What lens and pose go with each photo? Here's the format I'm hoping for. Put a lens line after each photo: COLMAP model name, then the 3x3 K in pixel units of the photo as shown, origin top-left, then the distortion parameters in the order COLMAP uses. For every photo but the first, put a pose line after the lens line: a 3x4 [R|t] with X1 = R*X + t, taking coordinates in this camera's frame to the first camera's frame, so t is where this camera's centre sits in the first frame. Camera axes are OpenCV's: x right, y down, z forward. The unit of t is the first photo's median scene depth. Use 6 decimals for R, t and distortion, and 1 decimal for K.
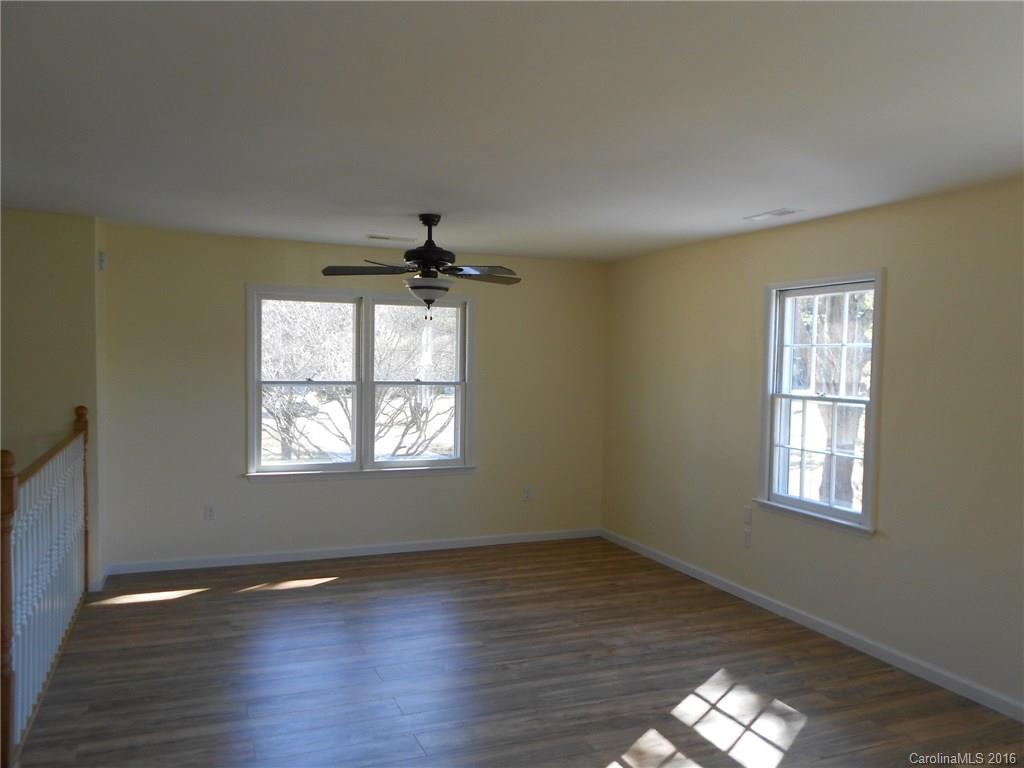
lens RADIAL K [[794.1, 0, 512.9], [0, 794.1, 396.3], [0, 0, 1]] dist [0.003557, 0.005496]
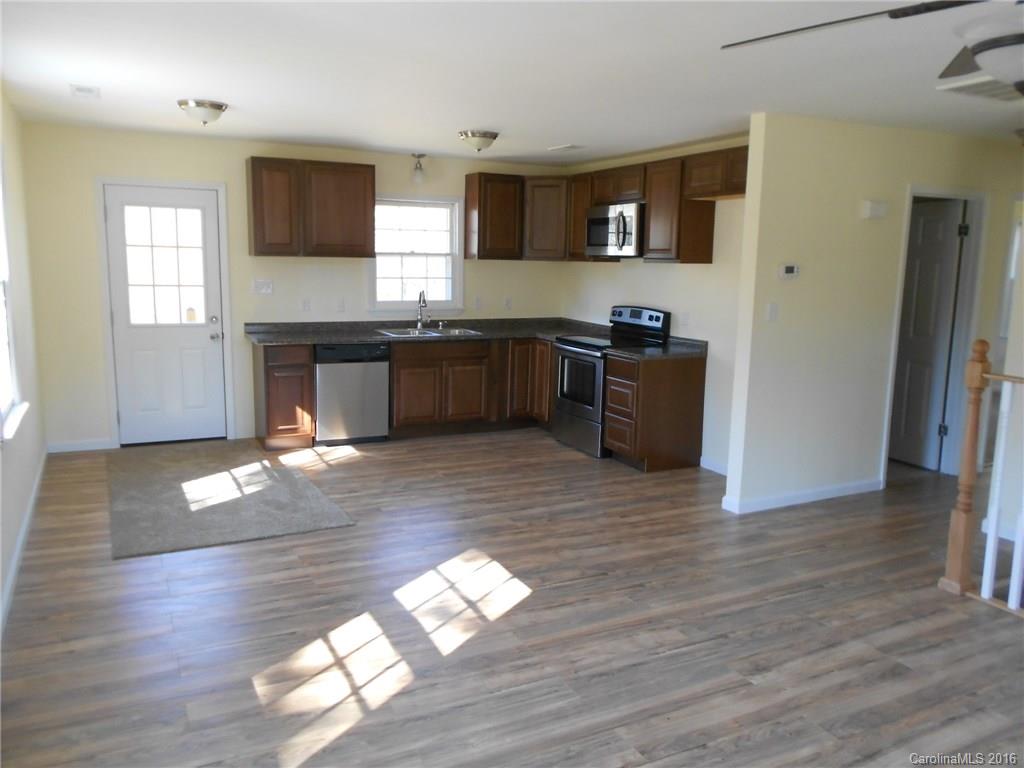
lens RADIAL K [[786.1, 0, 512.0], [0, 786.1, 384.0], [0, 0, 1]] dist [-0.002832, -0.000798]
pose [[-0.996651, -0.025075, -0.077830, 0.129653], [-0.040142, 0.979269, 0.198545, -0.053684], [0.071238, 0.201005, -0.976997, 1.323109]]
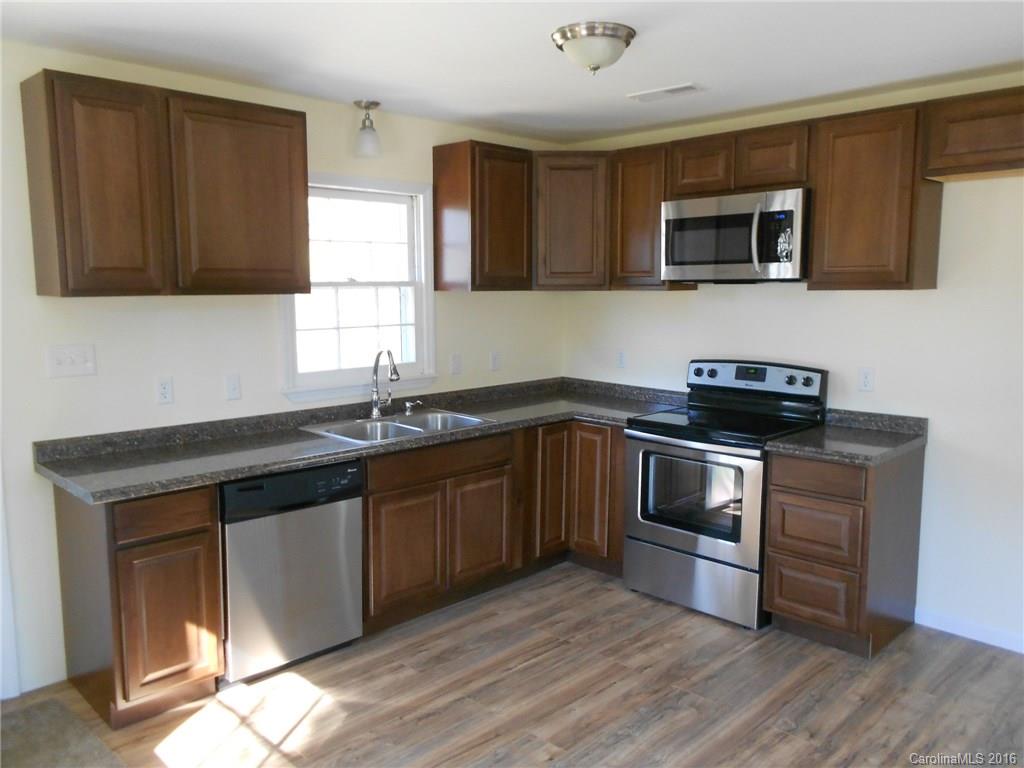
lens RADIAL K [[794.1, 0, 512.9], [0, 794.1, 396.3], [0, 0, 1]] dist [0.003557, 0.005496]
pose [[-0.924768, 0.036930, -0.378735, 0.379223], [-0.030109, 0.985058, 0.169570, -0.021763], [0.379339, 0.168216, -0.909838, 0.636065]]
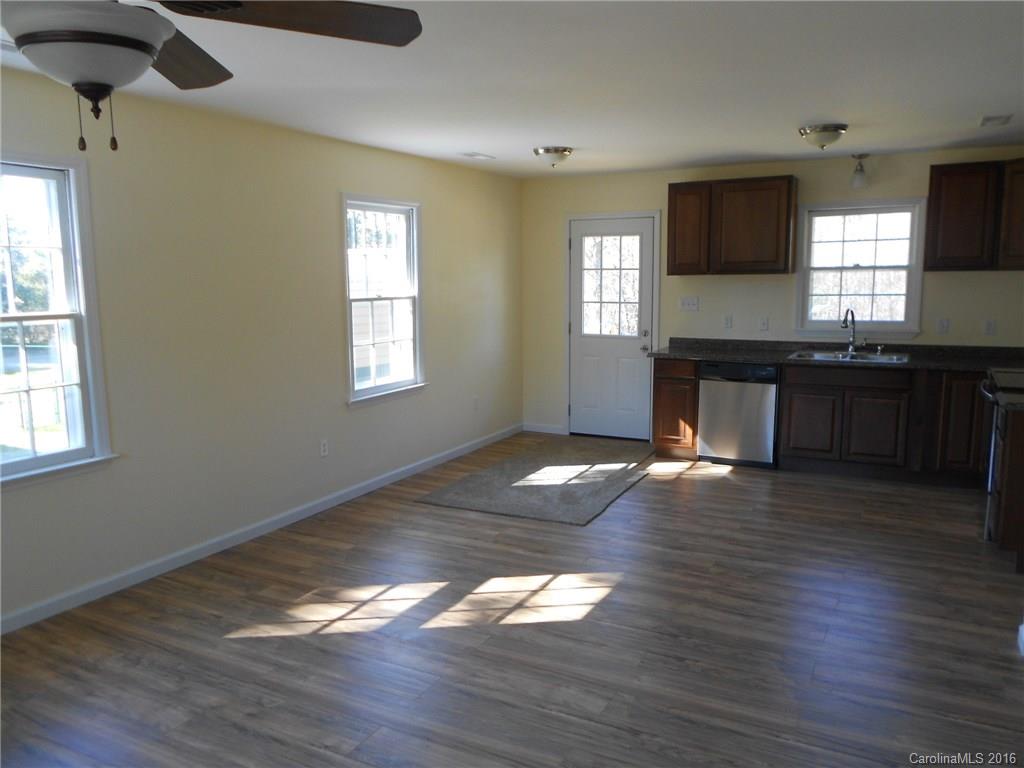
lens RADIAL K [[786.1, 0, 512.0], [0, 786.1, 384.0], [0, 0, 1]] dist [-0.002832, -0.000798]
pose [[-0.635267, -0.116396, 0.763471, -0.465394], [0.032769, 0.983624, 0.177226, -0.052009], [-0.771597, 0.137604, -0.621050, 1.082728]]
